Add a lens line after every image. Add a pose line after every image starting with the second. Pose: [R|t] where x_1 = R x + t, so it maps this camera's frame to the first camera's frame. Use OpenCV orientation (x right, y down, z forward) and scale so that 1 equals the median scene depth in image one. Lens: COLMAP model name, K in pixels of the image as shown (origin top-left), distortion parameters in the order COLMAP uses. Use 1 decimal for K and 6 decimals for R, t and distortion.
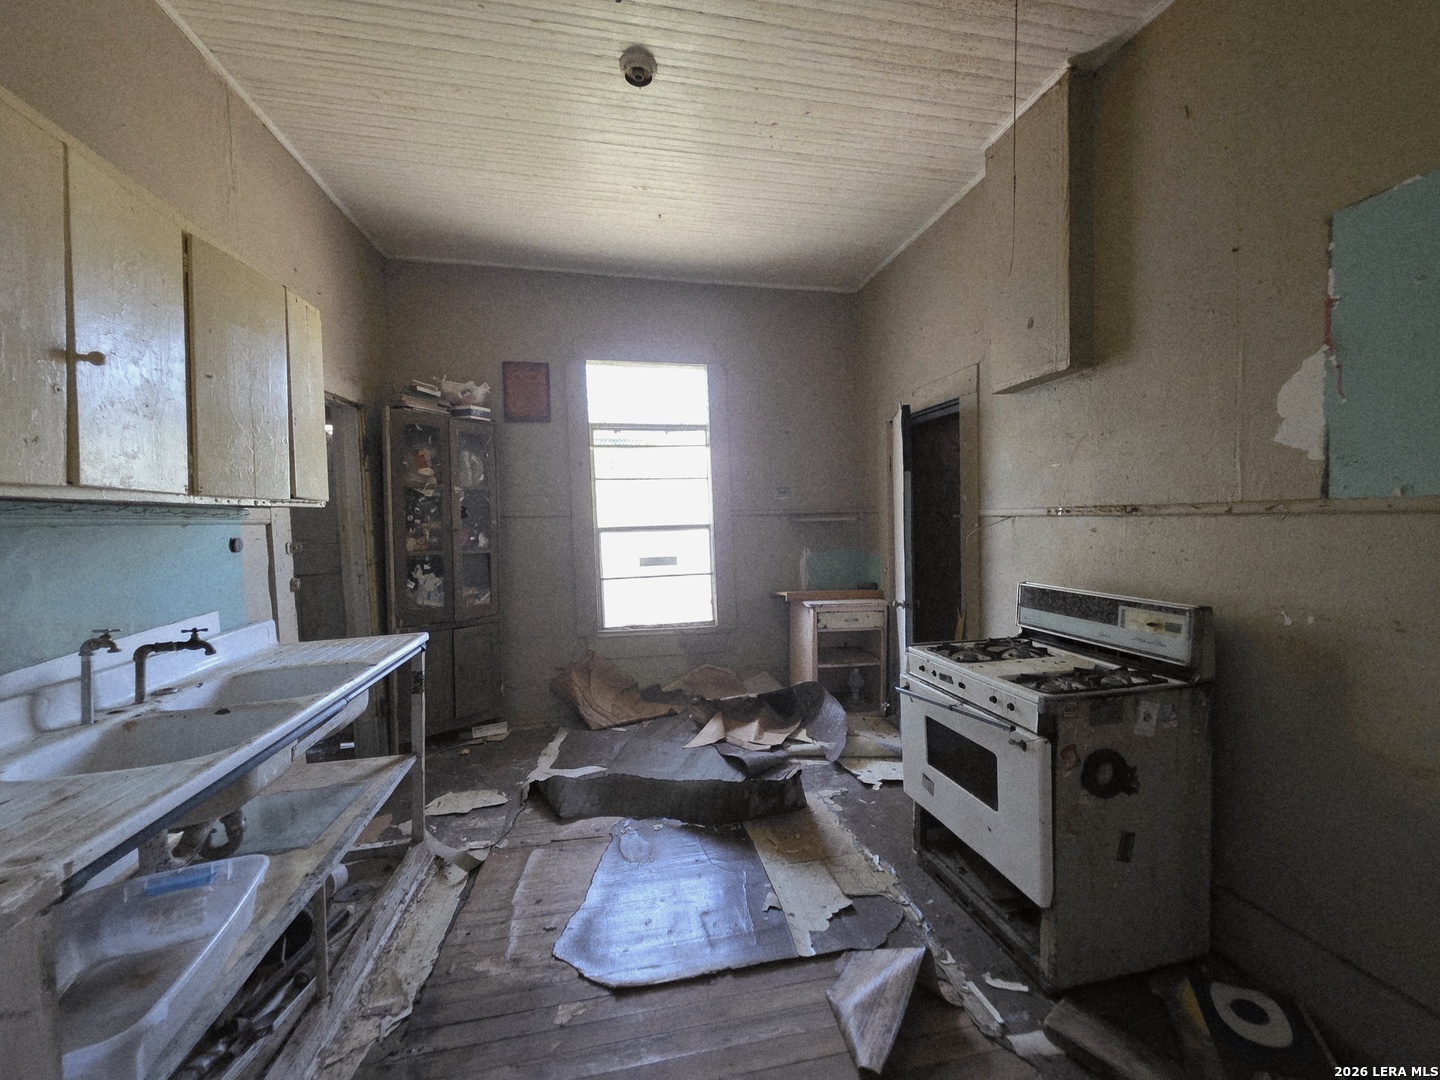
lens RADIAL K [[580.2, 0, 722.3], [0, 580.2, 539.4], [0, 0, 1]] dist [0.003895, -0.000251]
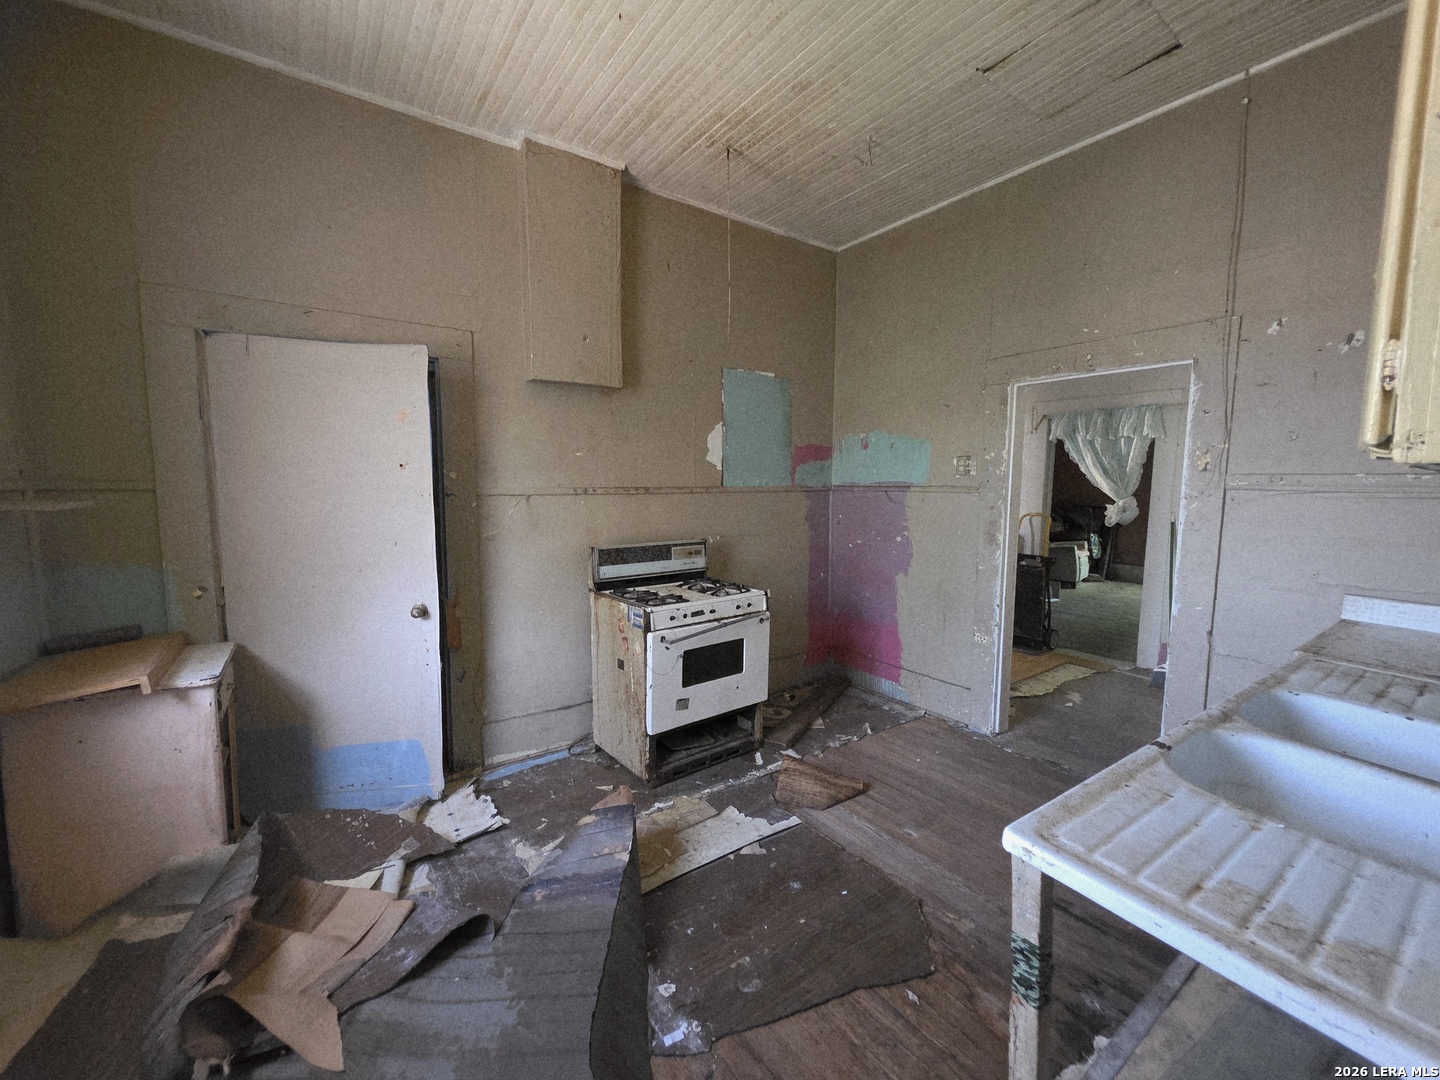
lens RADIAL K [[580.2, 0, 722.3], [0, 580.2, 539.4], [0, 0, 1]] dist [0.003895, -0.000251]
pose [[-0.407079, -0.073438, 0.910436, -0.913776], [0.040573, 0.994325, 0.098346, -0.069244], [-0.912491, 0.076974, -0.401789, 1.565336]]
